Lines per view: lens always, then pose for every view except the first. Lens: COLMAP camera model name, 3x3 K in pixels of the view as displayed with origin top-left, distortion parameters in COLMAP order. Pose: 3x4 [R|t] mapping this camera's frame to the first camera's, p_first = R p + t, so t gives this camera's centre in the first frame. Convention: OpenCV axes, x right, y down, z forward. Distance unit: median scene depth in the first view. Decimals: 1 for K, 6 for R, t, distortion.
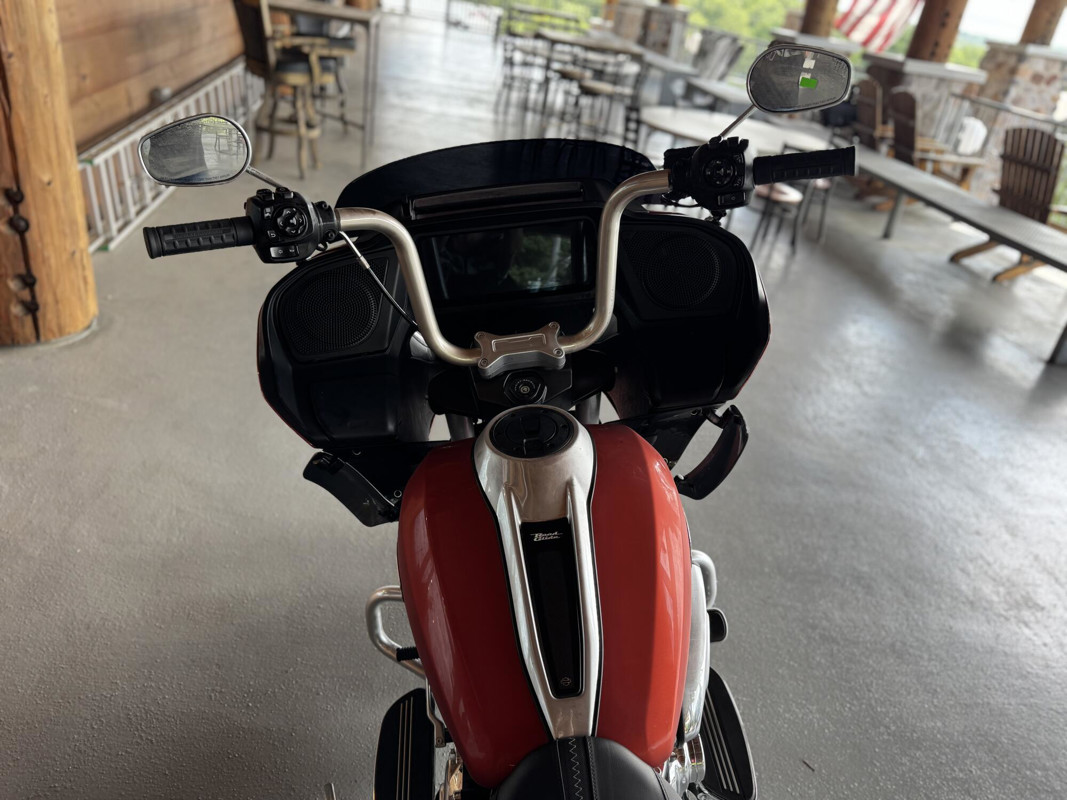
lens RADIAL K [[766.4, 0, 533.5], [0, 766.4, 400.0], [0, 0, 1]] dist [0.003562, -0.011927]
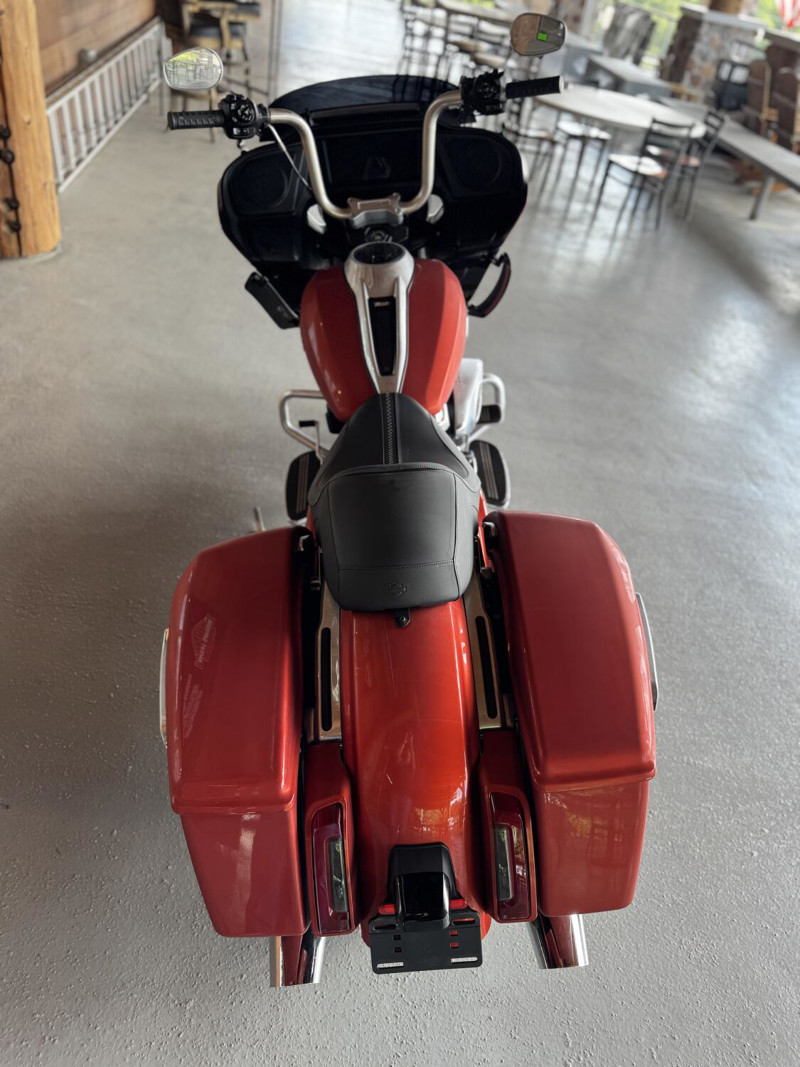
lens RADIAL K [[766.4, 0, 400.0], [0, 766.4, 533.5], [0, 0, 1]] dist [0.003562, -0.011927]
pose [[0.998562, 0.043191, -0.031770, 0.052848], [-0.037557, 0.986331, 0.160439, 0.158010], [0.038265, -0.159015, 0.986534, -0.330671]]
